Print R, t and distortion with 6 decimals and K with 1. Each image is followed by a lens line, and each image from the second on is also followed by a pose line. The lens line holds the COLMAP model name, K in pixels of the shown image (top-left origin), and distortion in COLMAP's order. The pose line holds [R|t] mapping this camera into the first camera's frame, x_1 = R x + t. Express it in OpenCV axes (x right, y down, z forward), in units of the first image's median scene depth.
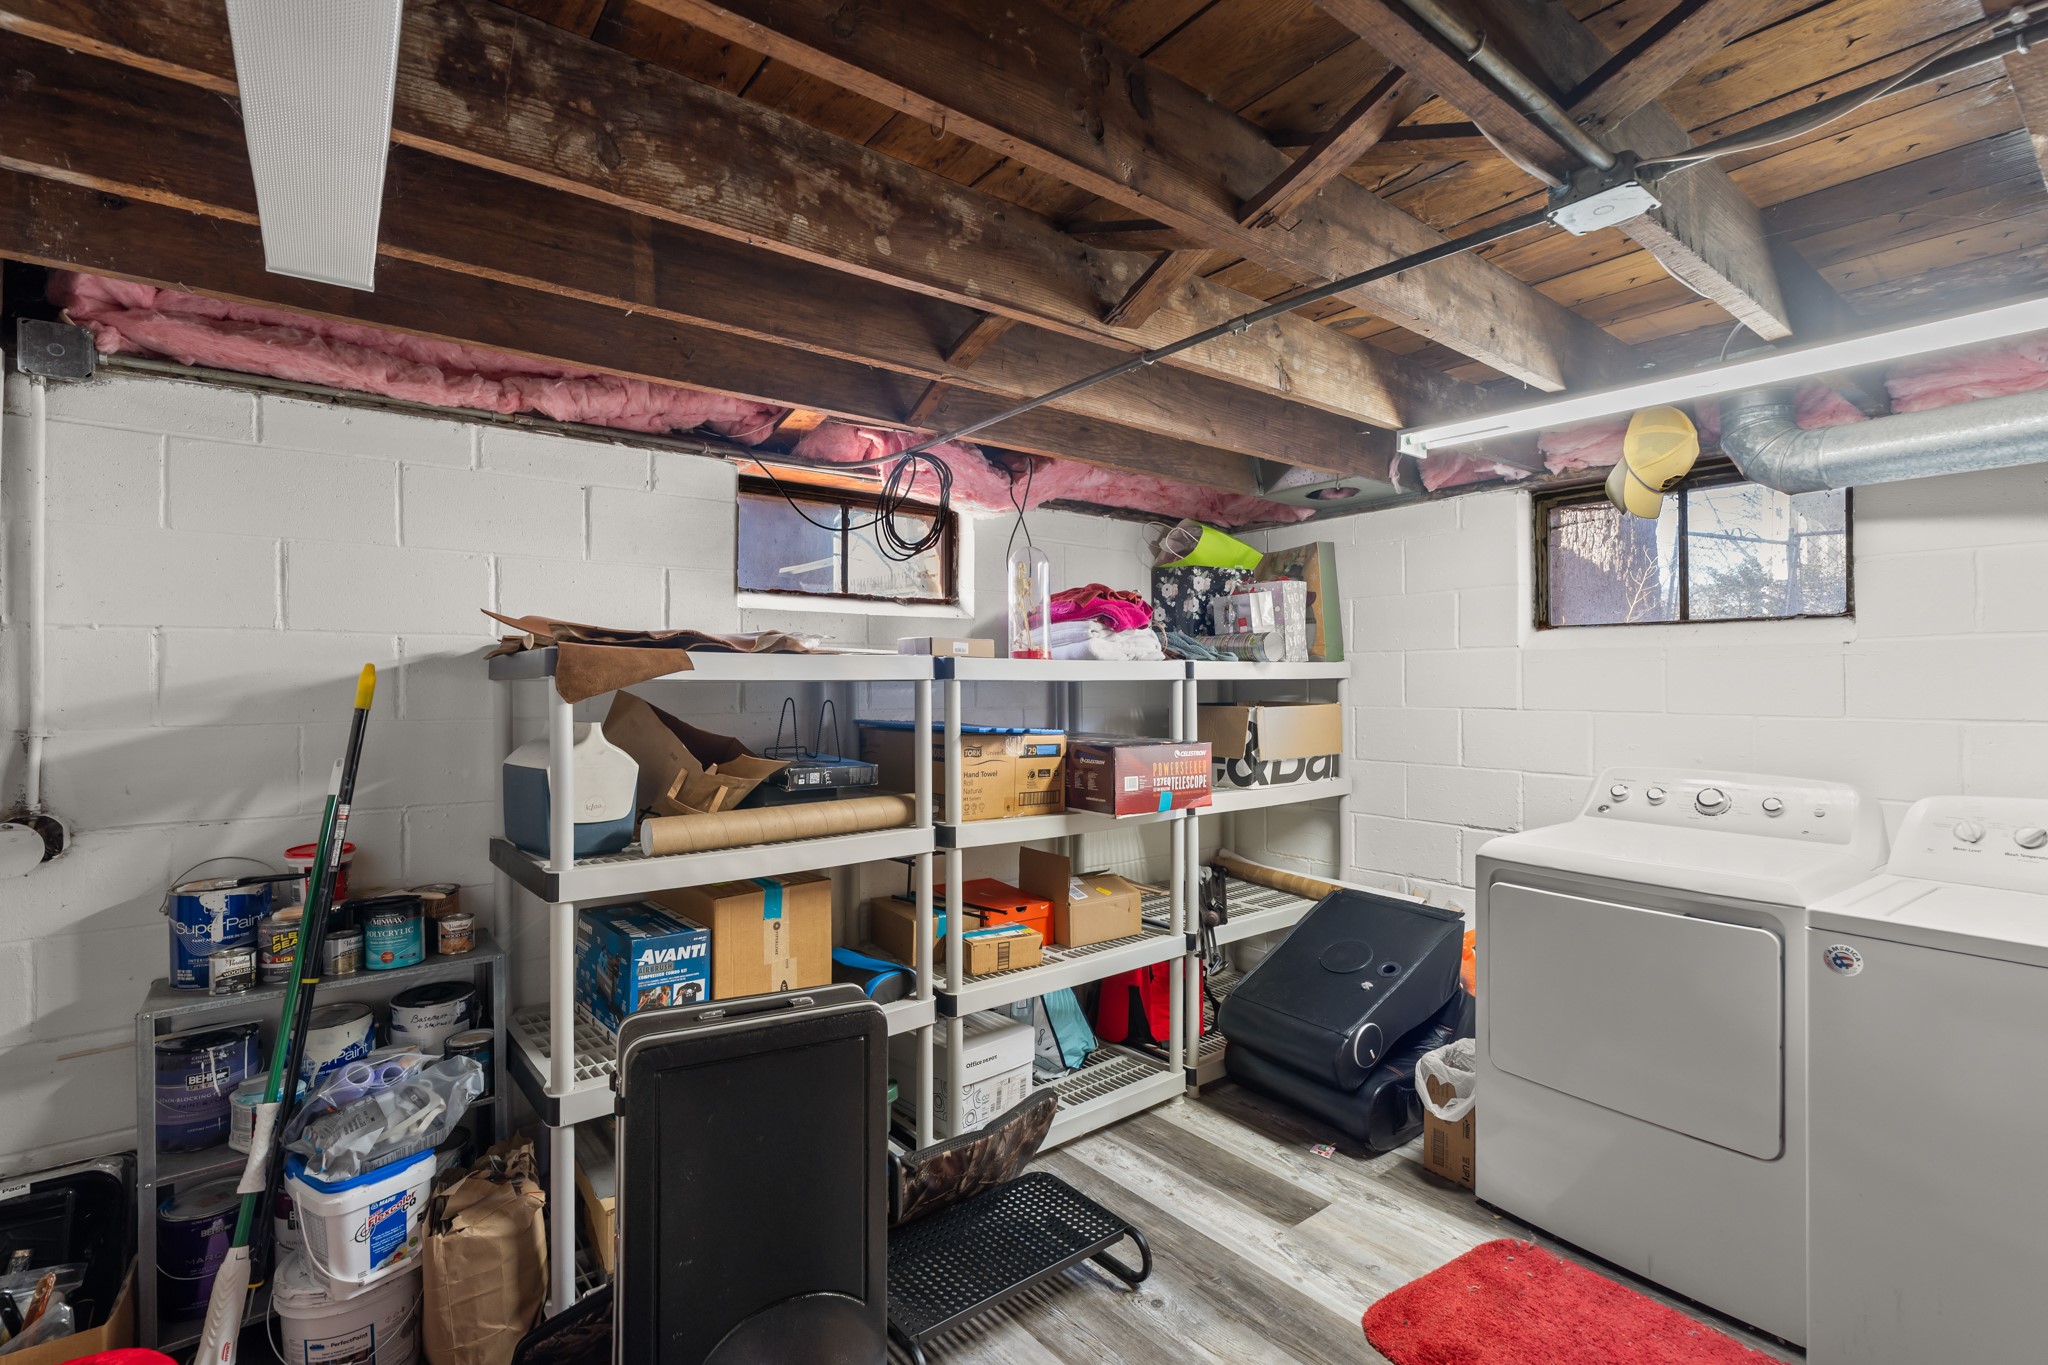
lens RADIAL K [[933.8, 0, 1029.3], [0, 933.8, 676.4], [0, 0, 1]] dist [-0.000103, -0.000529]
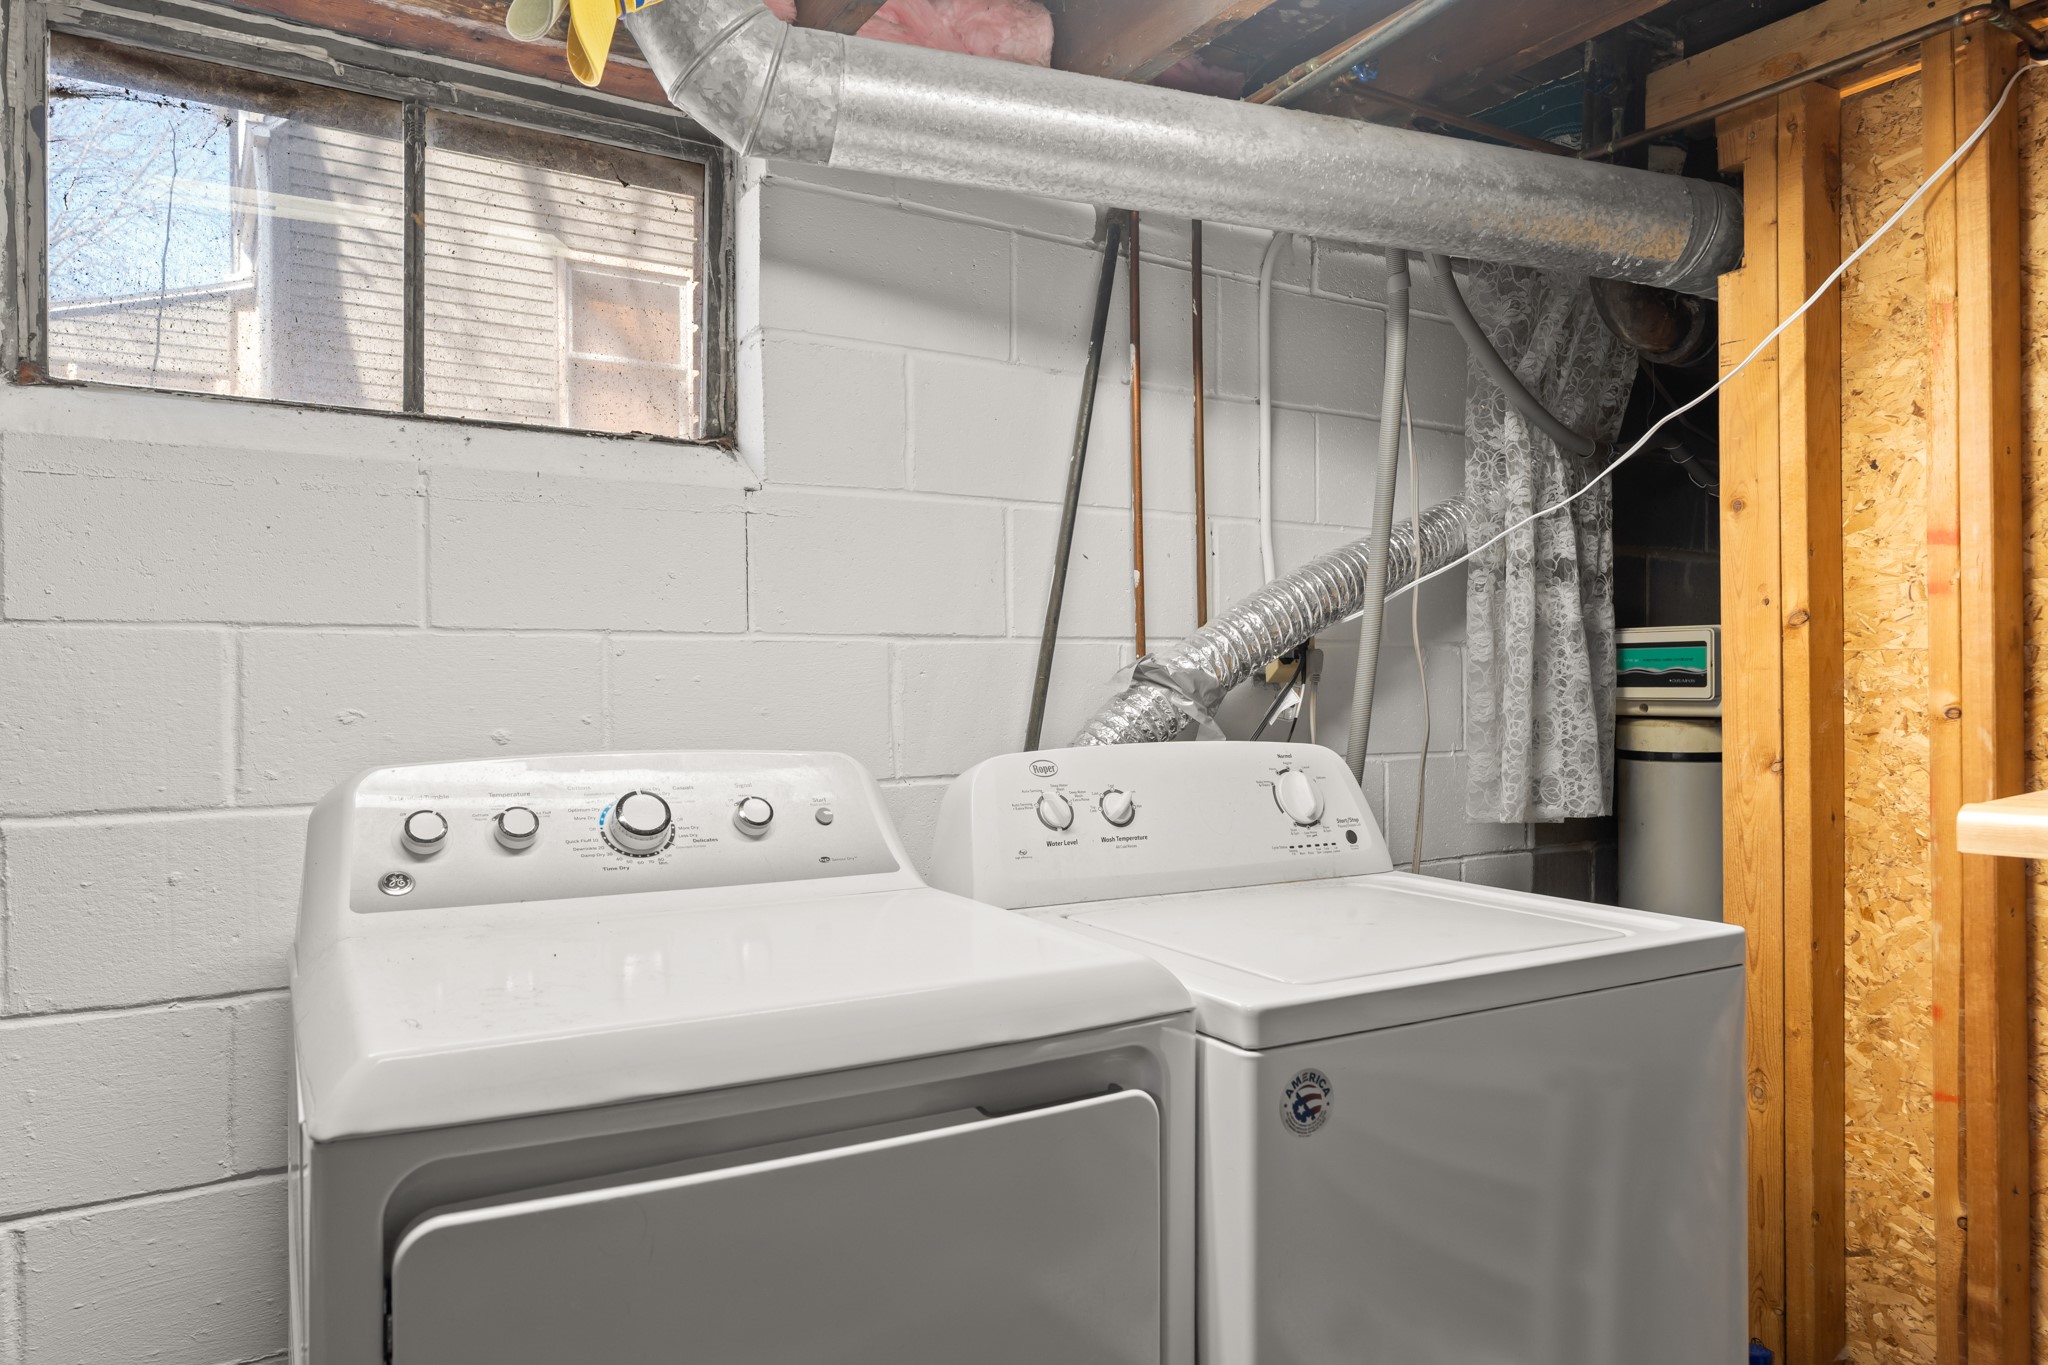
lens RADIAL K [[1339.4, 0, 1027.5], [0, 1339.4, 678.7], [0, 0, 1]] dist [0.002086, 0.000199]
pose [[0.106736, 0.001355, 0.994286, 0.154965], [0.001018, 0.999998, -0.001472, 0.073277], [-0.994287, 0.001169, 0.106734, 0.795888]]
